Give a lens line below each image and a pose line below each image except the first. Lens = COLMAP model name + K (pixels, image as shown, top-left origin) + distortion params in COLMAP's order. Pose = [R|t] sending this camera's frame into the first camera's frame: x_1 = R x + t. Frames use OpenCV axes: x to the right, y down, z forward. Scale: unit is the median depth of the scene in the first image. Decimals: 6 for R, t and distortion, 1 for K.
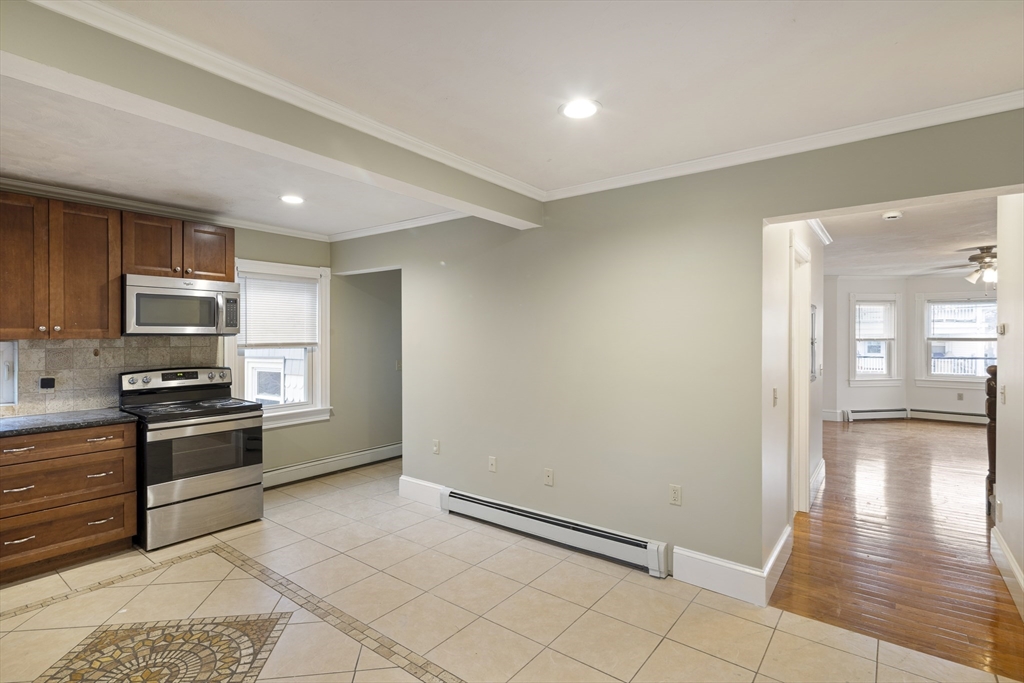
lens RADIAL K [[495.1, 0, 509.4], [0, 495.1, 337.4], [0, 0, 1]] dist [0.000618, -0.002540]
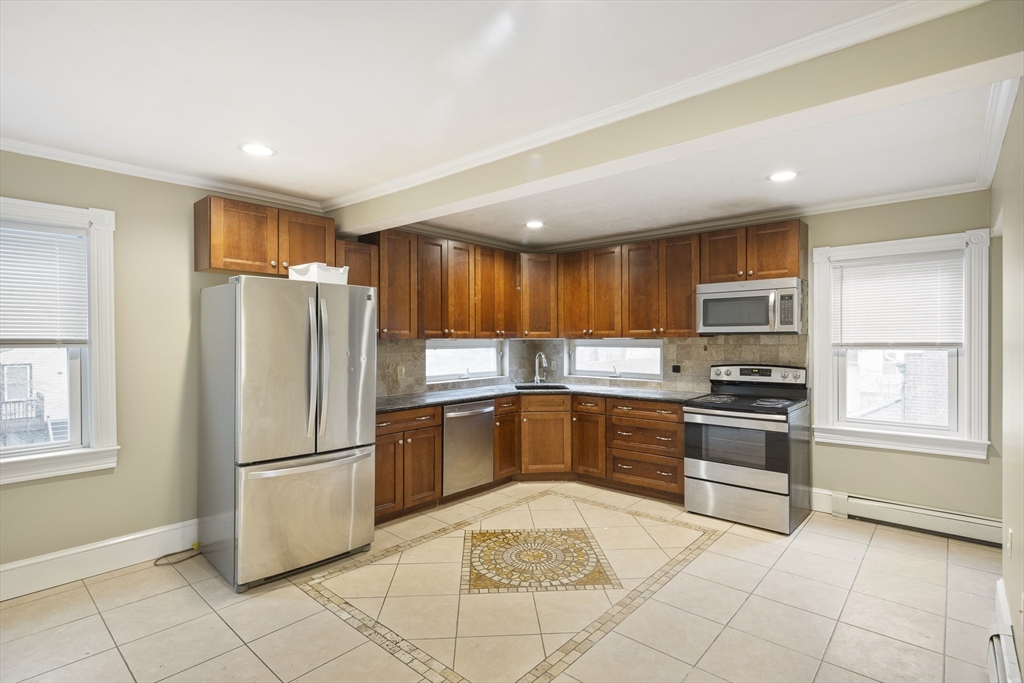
lens RADIAL K [[495.1, 0, 508.1], [0, 495.1, 343.3], [0, 0, 1]] dist [0.000618, -0.002540]
pose [[-0.072443, 0.011176, -0.997310, 0.499701], [0.002346, 0.999936, 0.011035, 0.003234], [0.997370, -0.001540, -0.072465, 0.627831]]
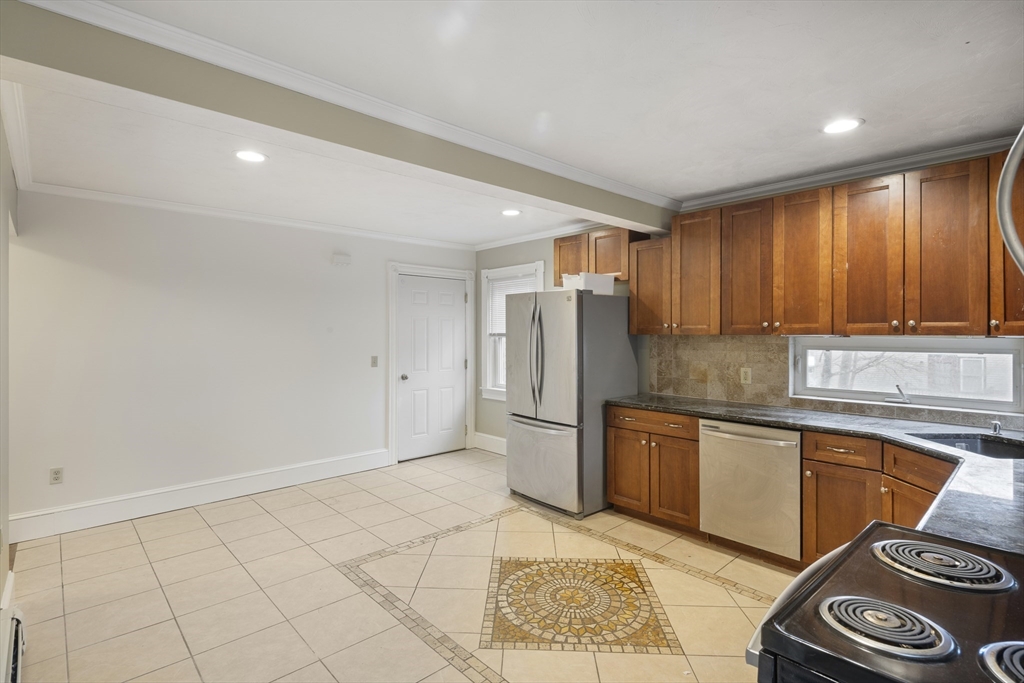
lens RADIAL K [[495.1, 0, 514.4], [0, 495.1, 333.3], [0, 0, 1]] dist [0.000618, -0.002540]
pose [[-0.987500, -0.001448, 0.157611, -0.480801], [-0.001254, 0.999998, 0.001335, 0.001592], [-0.157612, 0.001121, -0.987500, 1.399869]]
